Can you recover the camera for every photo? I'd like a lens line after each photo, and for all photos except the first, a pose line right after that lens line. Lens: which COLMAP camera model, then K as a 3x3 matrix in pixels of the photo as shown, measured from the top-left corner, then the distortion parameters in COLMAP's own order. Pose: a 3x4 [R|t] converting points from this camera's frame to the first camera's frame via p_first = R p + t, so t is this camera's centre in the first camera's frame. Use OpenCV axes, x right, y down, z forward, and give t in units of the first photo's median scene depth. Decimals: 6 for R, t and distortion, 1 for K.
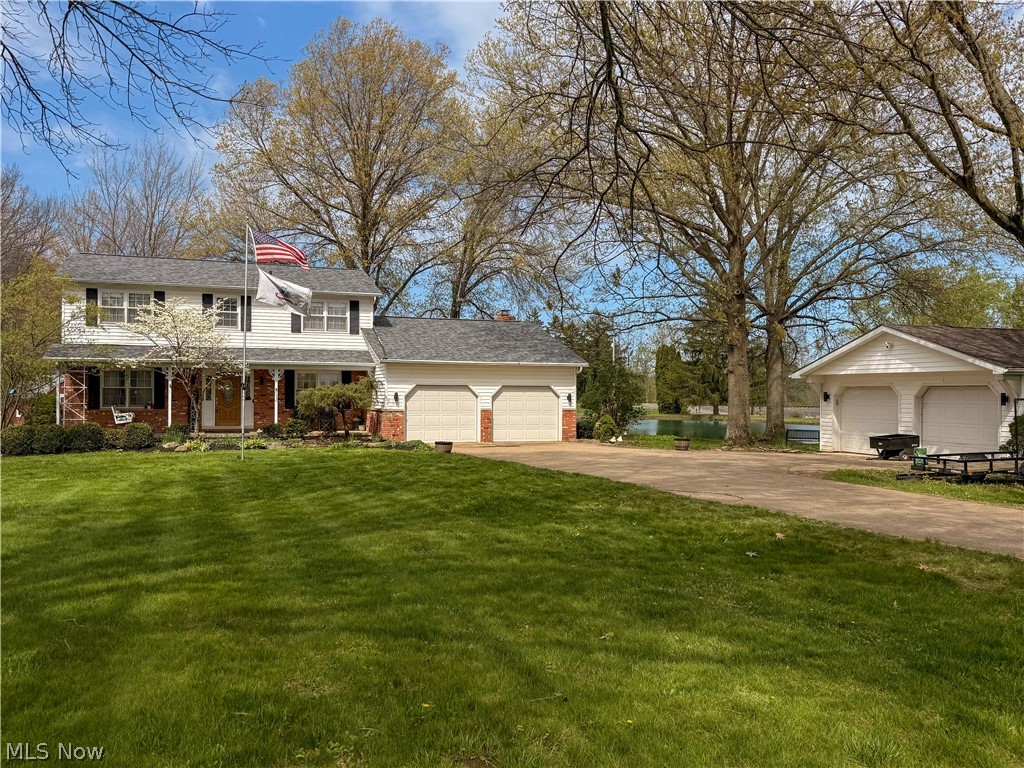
lens RADIAL K [[830.0, 0, 518.5], [0, 830.0, 383.8], [0, 0, 1]] dist [0.094031, -0.106575]
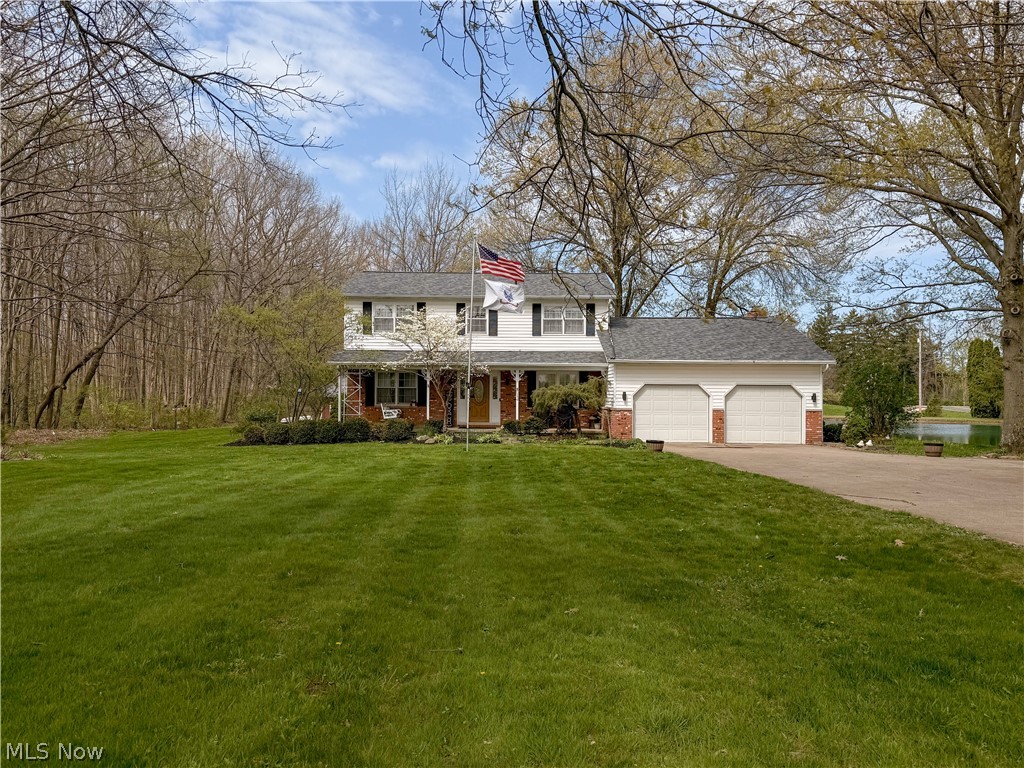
lens RADIAL K [[830.0, 0, 505.8], [0, 830.0, 380.1], [0, 0, 1]] dist [0.094031, -0.106575]
pose [[0.938315, -0.004644, -0.345752, 0.064943], [0.002763, 0.999979, -0.005935, 0.001638], [0.345772, 0.004614, 0.938307, -0.006066]]
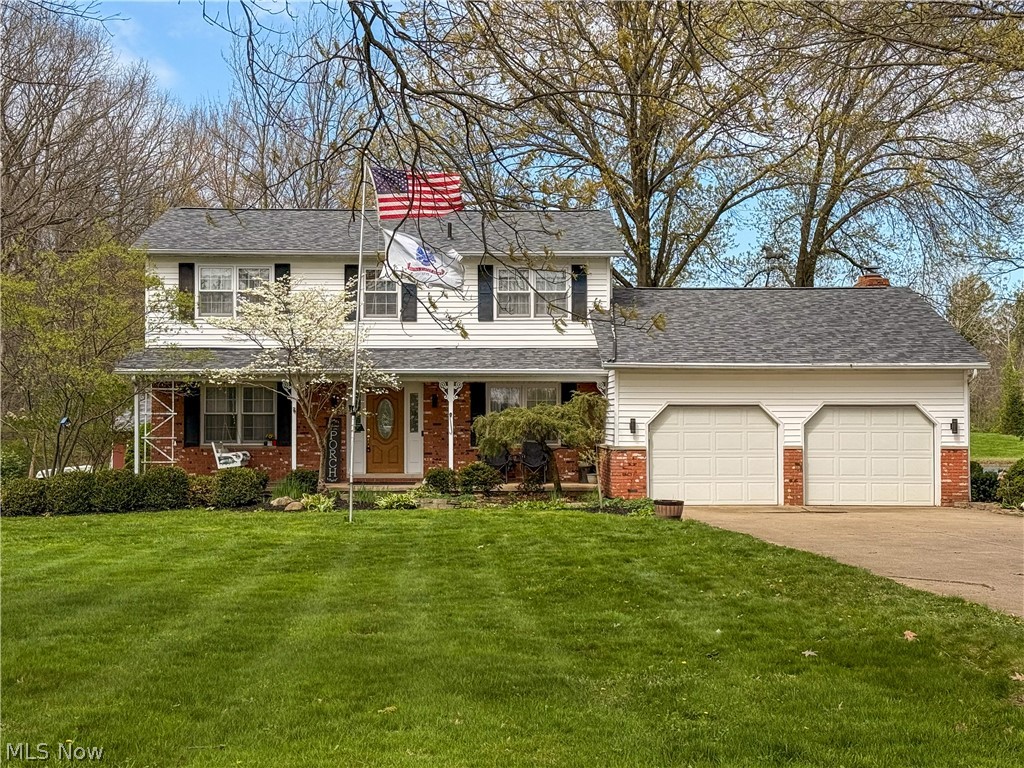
lens RADIAL K [[1551.7, 0, 529.6], [0, 1551.7, 362.4], [0, 0, 1]] dist [0.067547, 0.000000]
pose [[0.951432, -0.017699, -0.307349, 0.116099], [0.009779, 0.999580, -0.027290, 0.000084], [0.307702, 0.022959, 0.951206, -0.068566]]
